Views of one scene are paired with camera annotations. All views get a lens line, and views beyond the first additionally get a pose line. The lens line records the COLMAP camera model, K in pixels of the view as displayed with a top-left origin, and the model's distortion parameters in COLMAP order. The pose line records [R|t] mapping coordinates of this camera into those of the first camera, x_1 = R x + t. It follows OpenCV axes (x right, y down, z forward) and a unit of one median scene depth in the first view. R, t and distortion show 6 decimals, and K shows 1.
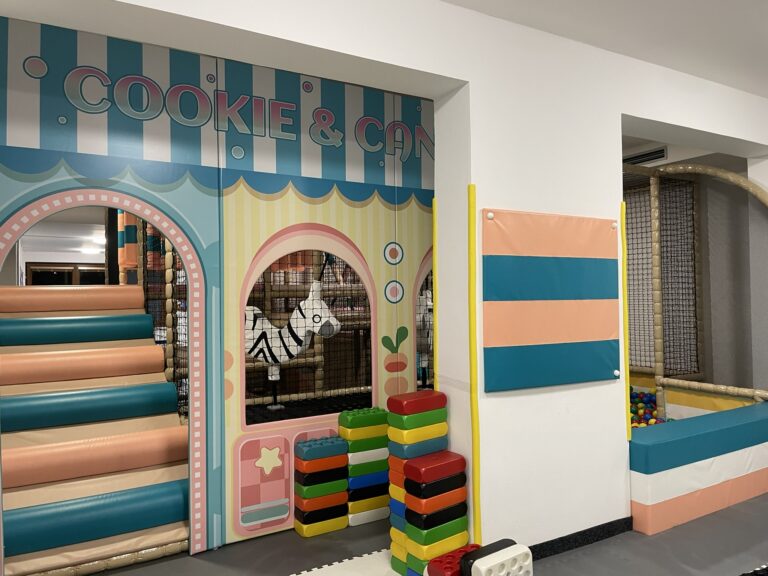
lens RADIAL K [[583.2, 0, 378.1], [0, 583.2, 283.6], [0, 0, 1]] dist [0.092083, -0.124400]
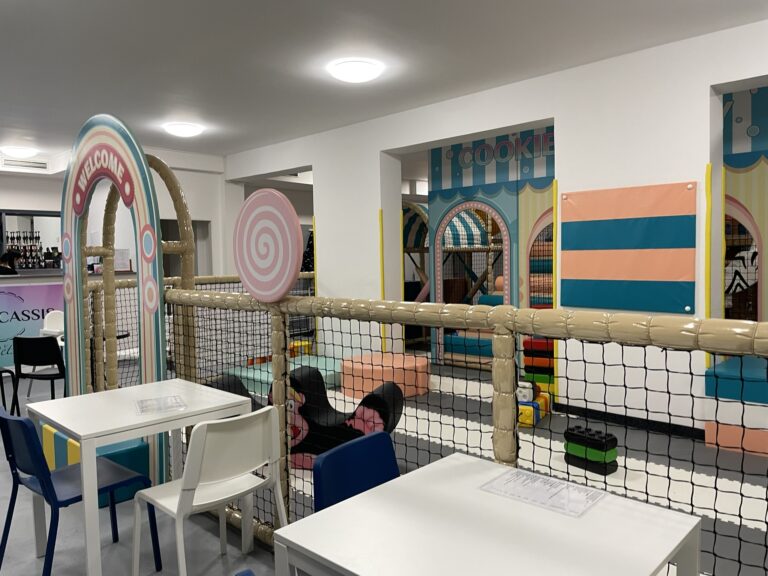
lens RADIAL K [[583.2, 0, 386.4], [0, 583.2, 281.8], [0, 0, 1]] dist [0.092083, -0.124400]
pose [[0.262731, 0.049730, -0.963587, 1.416159], [0.031985, 0.997673, 0.060210, 0.001973], [0.964339, -0.046639, 0.260529, 0.083814]]
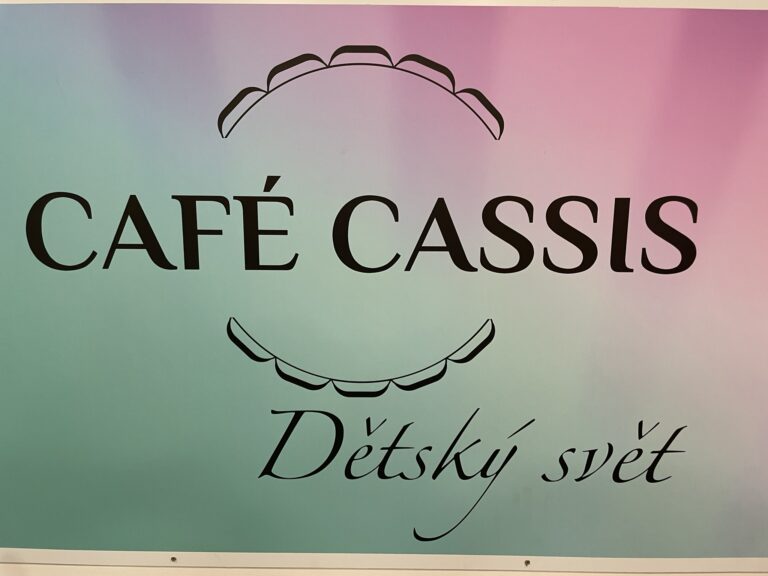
lens RADIAL K [[583.2, 0, 382.9], [0, 583.2, 287.2], [0, 0, 1]] dist [0.092083, -0.124400]
pose [[-0.511318, 0.140653, -0.847804, -0.614157], [0.011837, 0.987575, 0.156703, 0.181689], [0.859310, 0.070090, -0.506629, -0.497913]]
